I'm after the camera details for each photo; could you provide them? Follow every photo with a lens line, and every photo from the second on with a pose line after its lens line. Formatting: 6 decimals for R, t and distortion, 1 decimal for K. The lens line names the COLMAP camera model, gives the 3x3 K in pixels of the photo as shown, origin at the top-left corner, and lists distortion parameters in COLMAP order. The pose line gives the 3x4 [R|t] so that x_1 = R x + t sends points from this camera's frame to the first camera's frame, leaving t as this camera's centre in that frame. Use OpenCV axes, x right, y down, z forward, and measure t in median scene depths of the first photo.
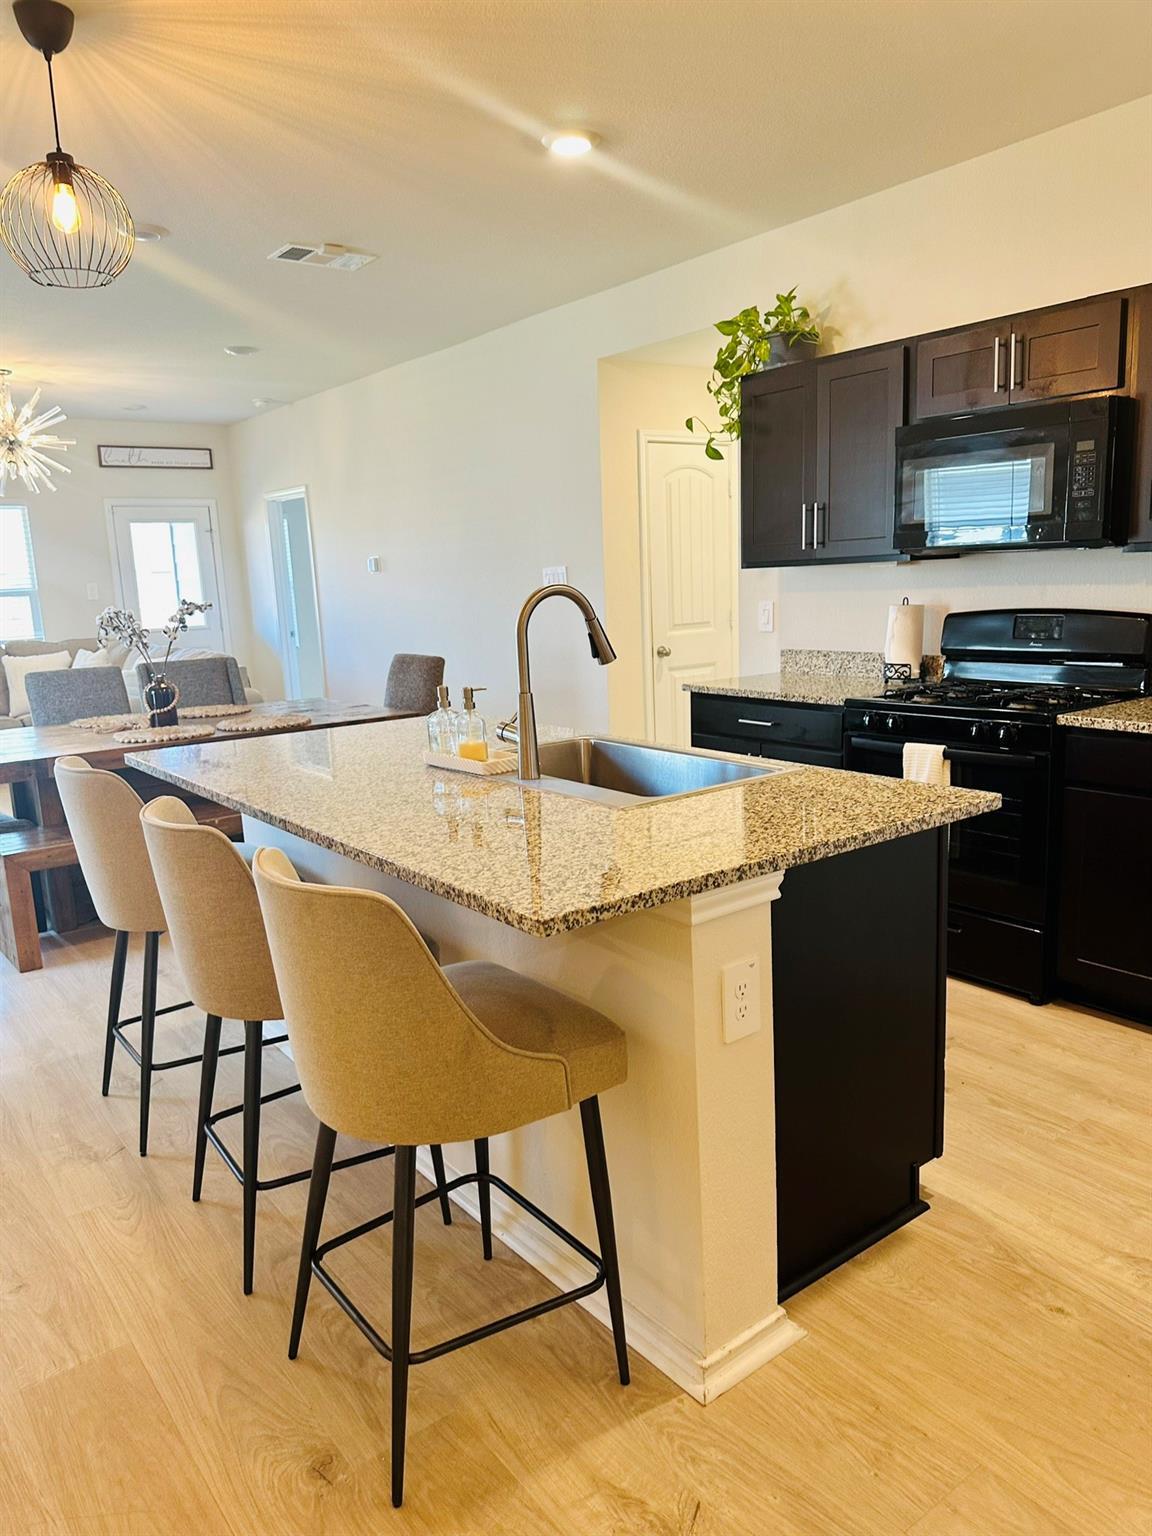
lens RADIAL K [[1060.1, 0, 576.0], [0, 1060.1, 768.0], [0, 0, 1]] dist [0.061722, -0.069841]
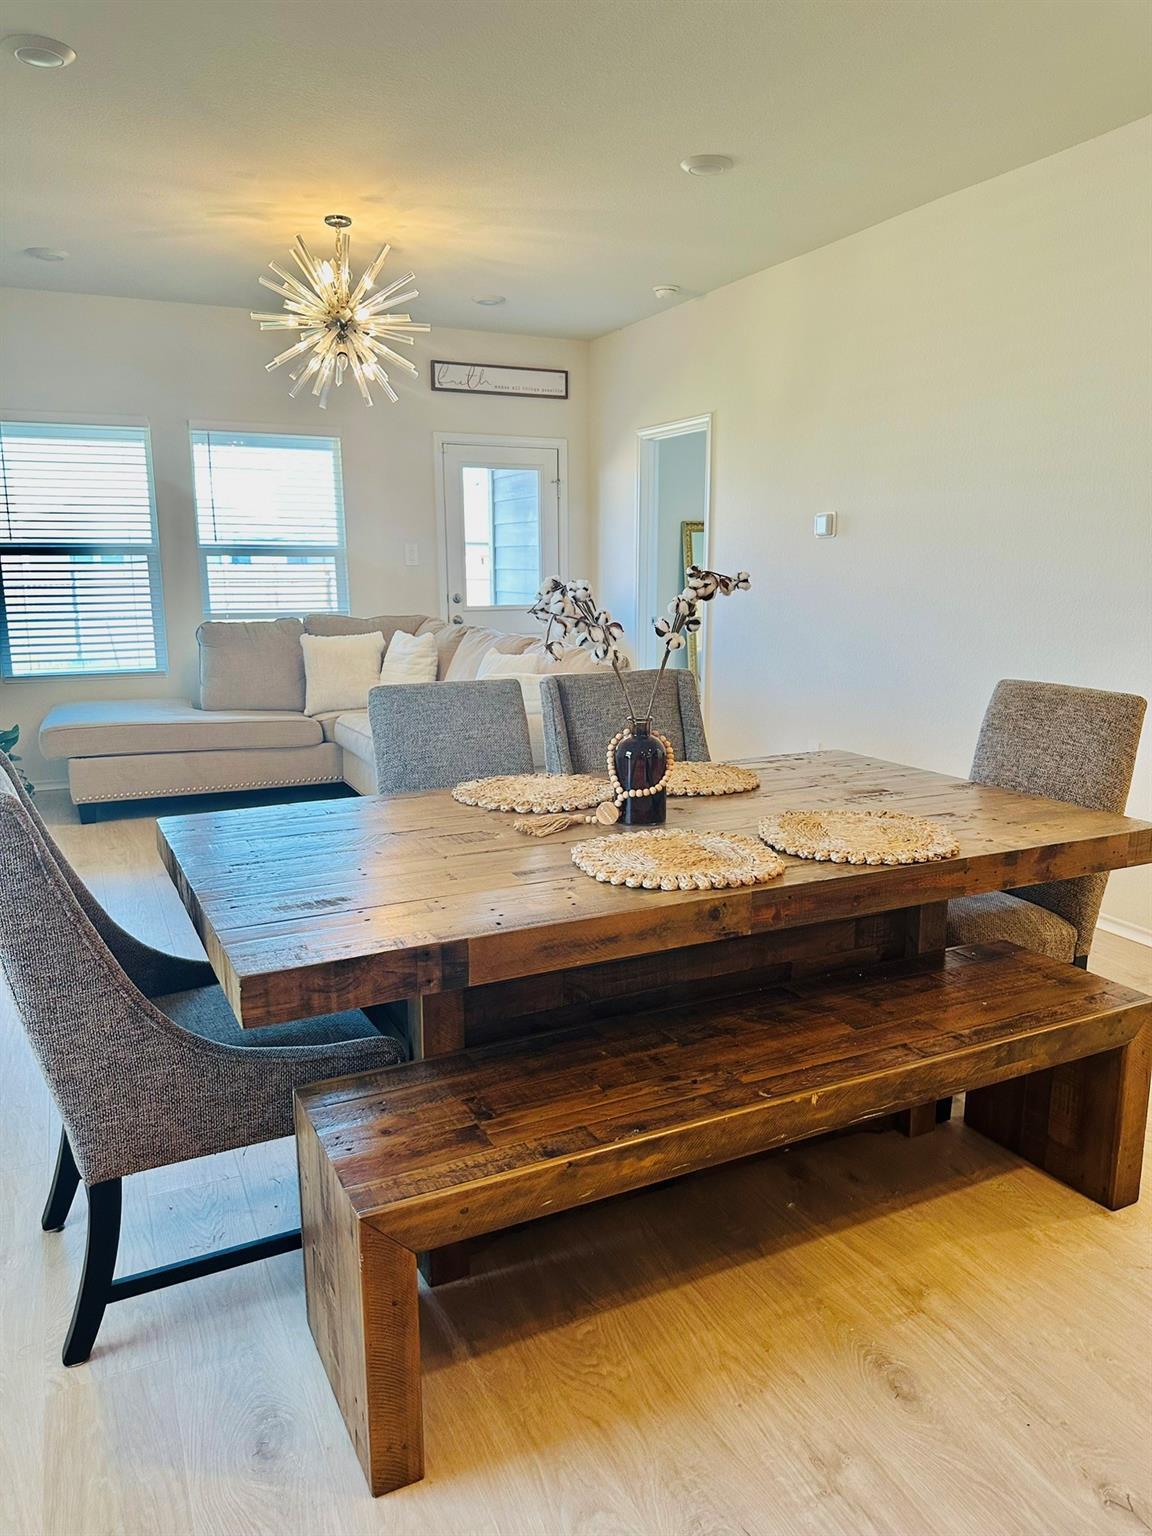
lens RADIAL K [[1051.4, 0, 581.2], [0, 1051.4, 764.3], [0, 0, 1]] dist [0.118016, -0.169929]
pose [[0.977321, 0.079433, -0.196303, -0.184682], [-0.076950, 0.996829, 0.020252, -0.042862], [0.197289, -0.004687, 0.980334, 0.300563]]
